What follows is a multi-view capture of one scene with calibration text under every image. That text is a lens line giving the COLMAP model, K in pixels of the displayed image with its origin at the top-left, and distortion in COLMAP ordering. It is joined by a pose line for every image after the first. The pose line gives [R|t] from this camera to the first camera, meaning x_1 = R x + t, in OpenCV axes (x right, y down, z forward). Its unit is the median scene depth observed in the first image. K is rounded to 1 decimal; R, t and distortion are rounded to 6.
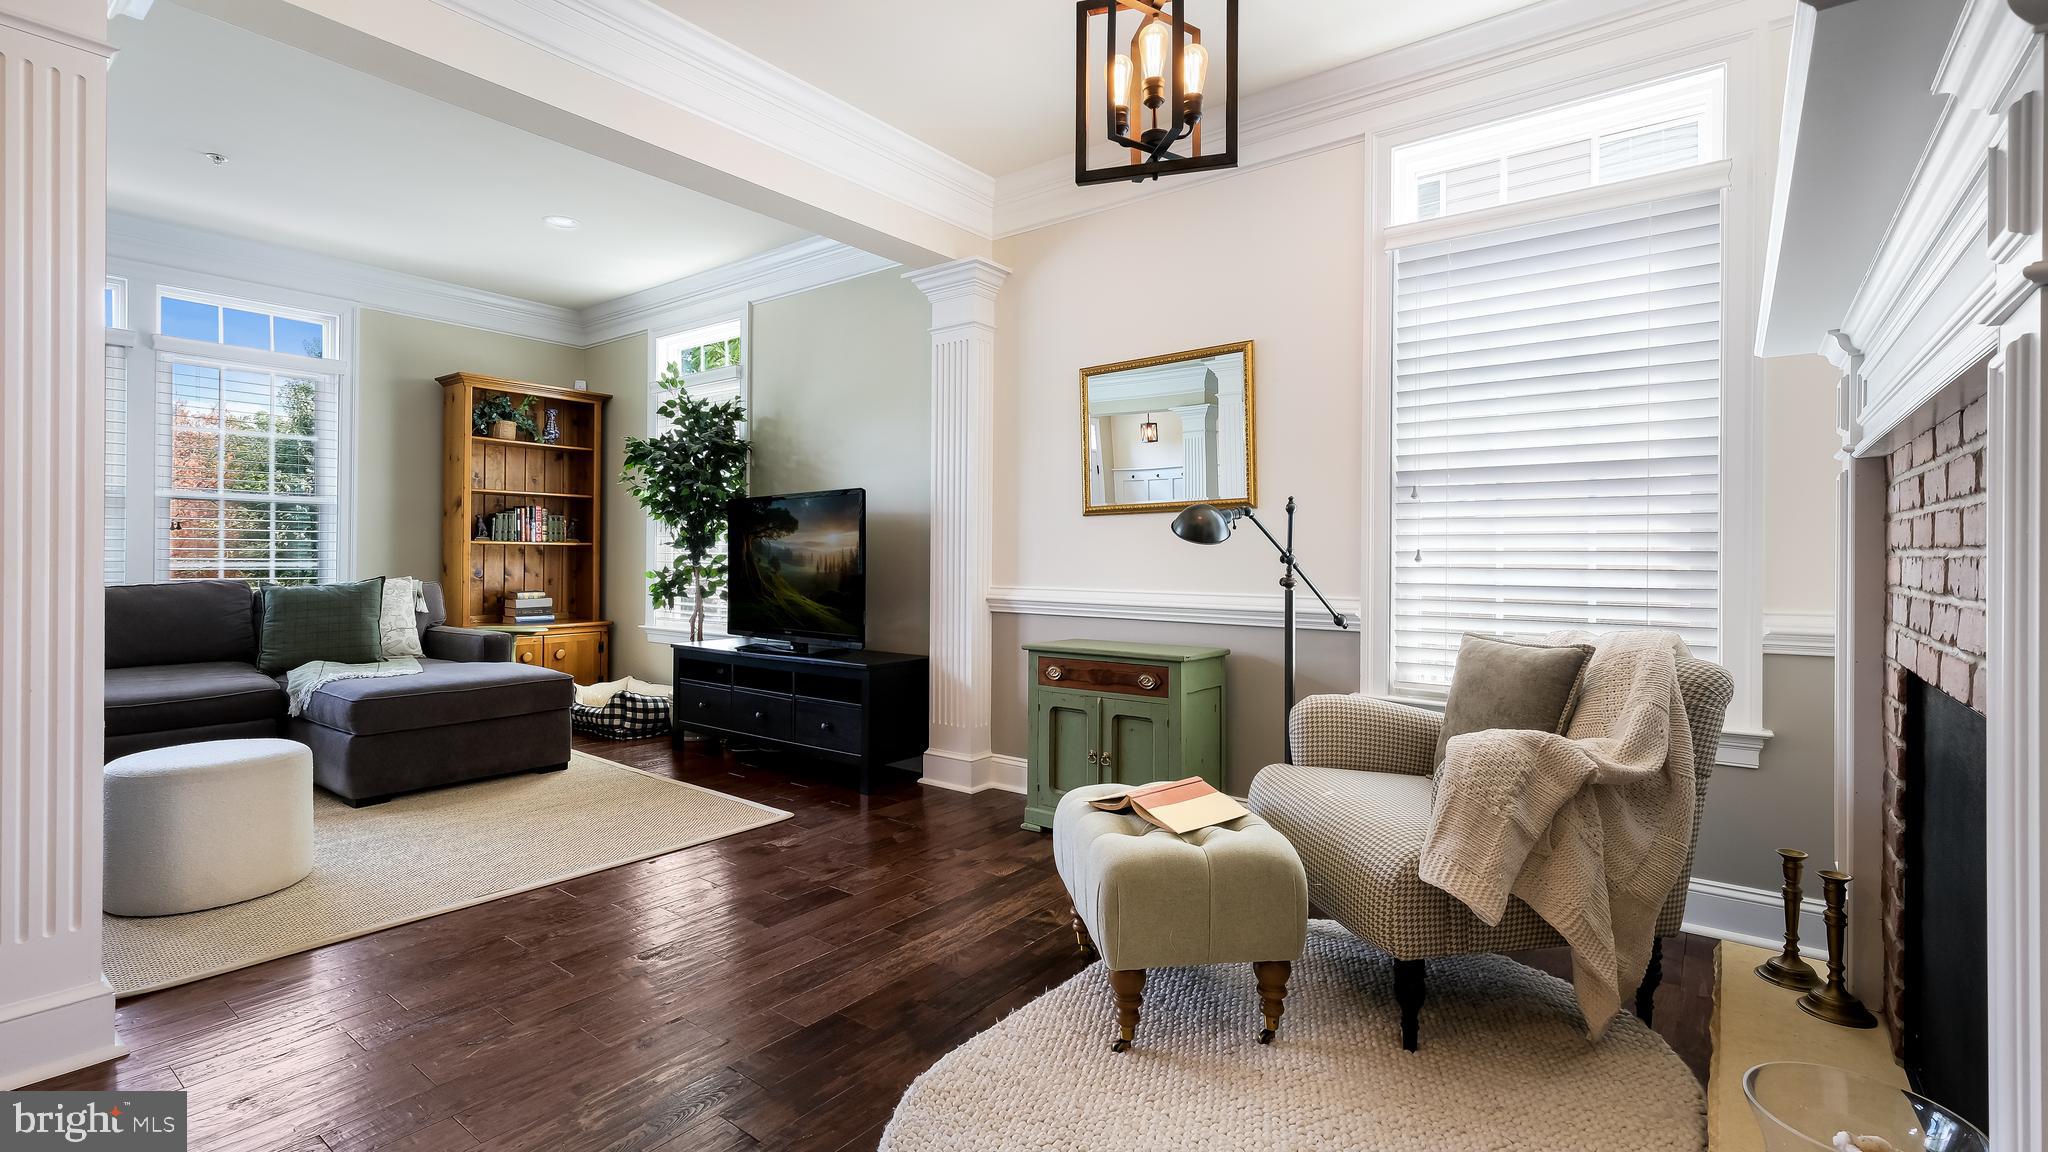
lens RADIAL K [[922.5, 0, 1028.1], [0, 922.5, 555.4], [0, 0, 1]] dist [-0.000447, -0.000464]
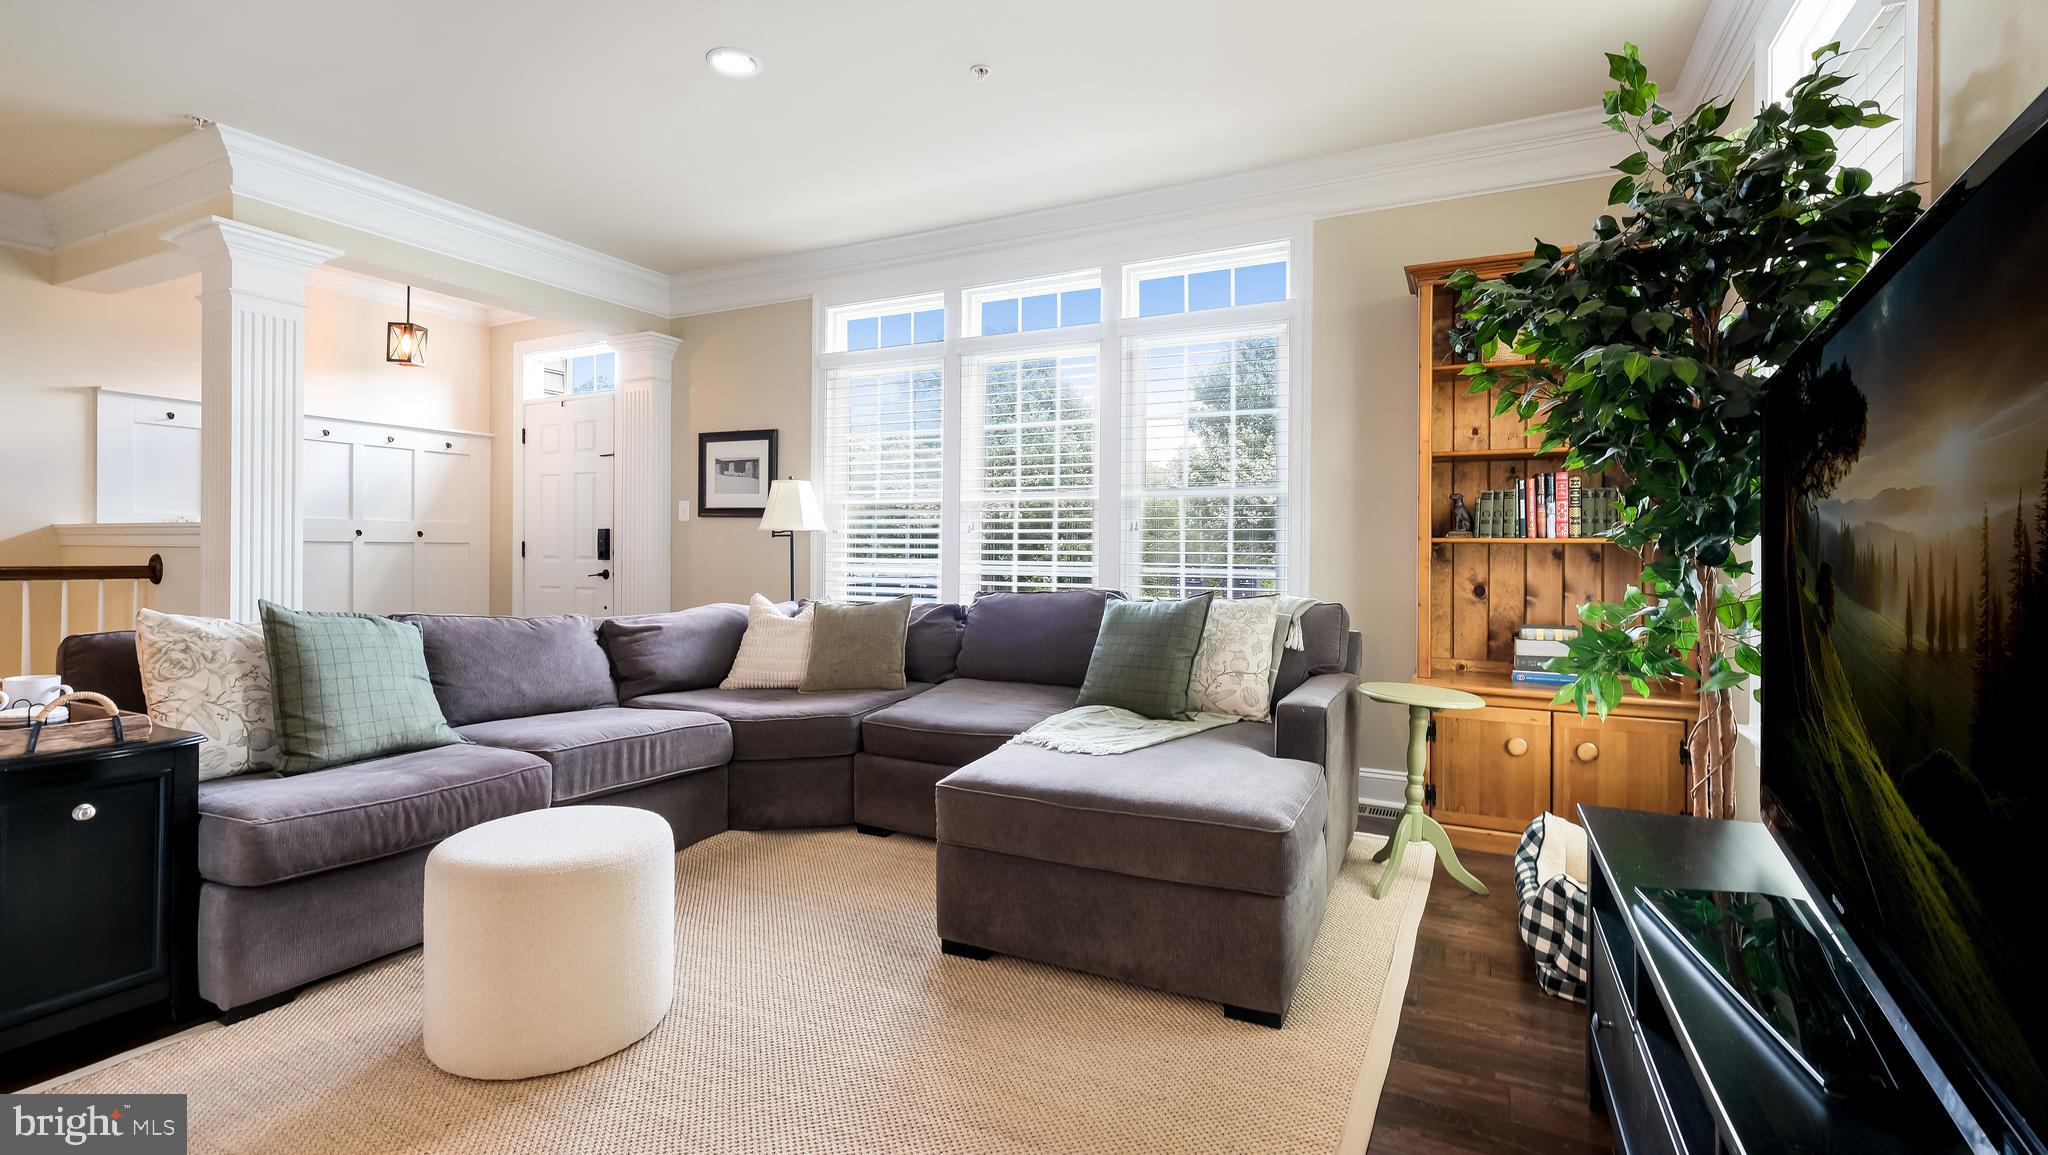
lens RADIAL K [[920.0, 0, 1021.6], [0, 920.0, 549.7], [0, 0, 1]] dist [0.000901, -0.000049]
pose [[0.195834, -0.008091, -0.980604, -0.065887], [-0.003923, 0.999951, -0.009034, -0.001456], [0.980629, 0.005616, 0.195792, 0.670413]]
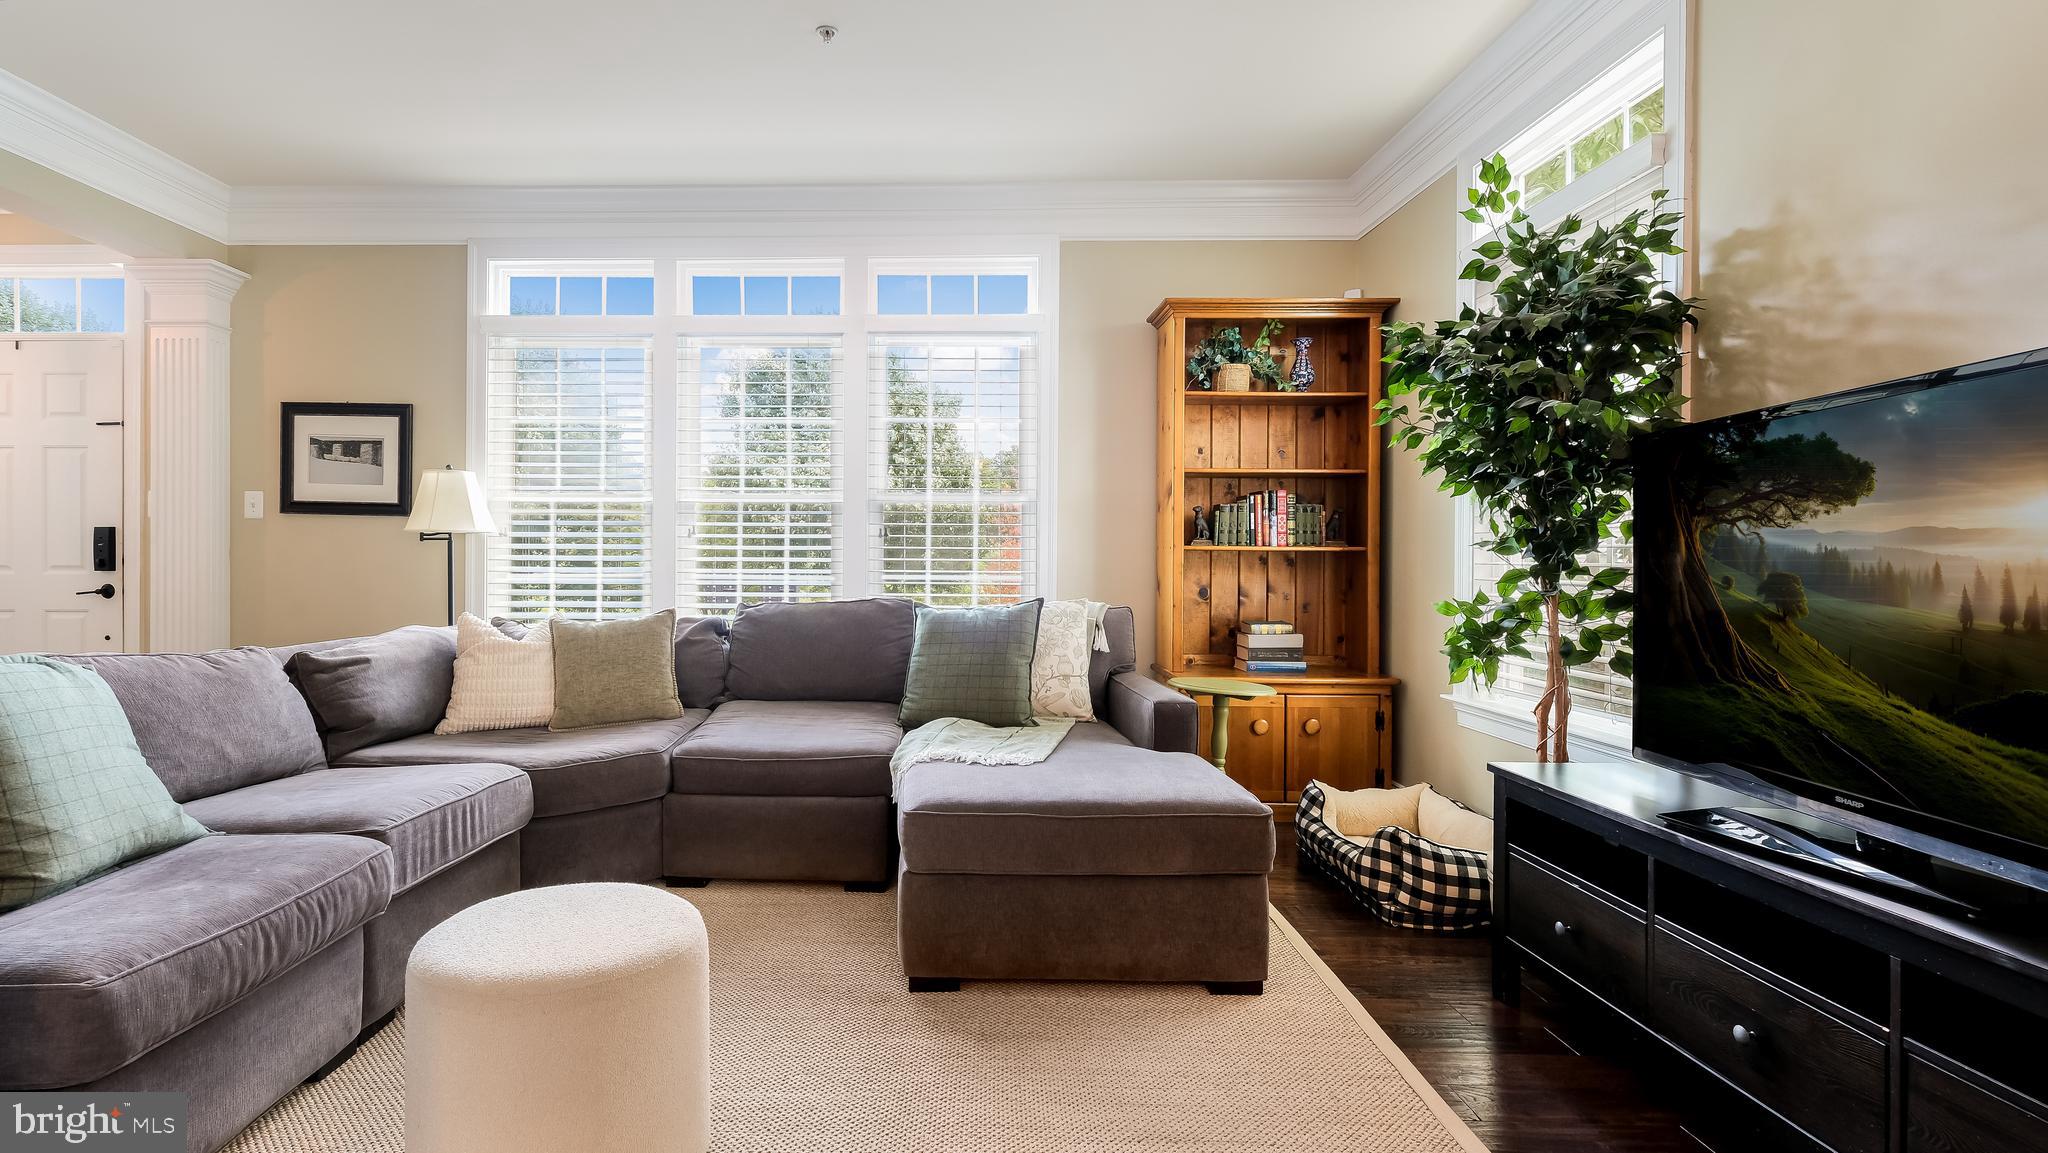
lens RADIAL K [[975.0, 0, 931.7], [0, 975.0, 560.0], [0, 0, 1]] dist [0.004106, -0.000195]
pose [[0.600795, -0.003525, -0.799396, -0.156263], [0.000735, 0.999992, -0.003857, -0.002874], [0.799403, 0.001730, 0.600793, 0.460886]]
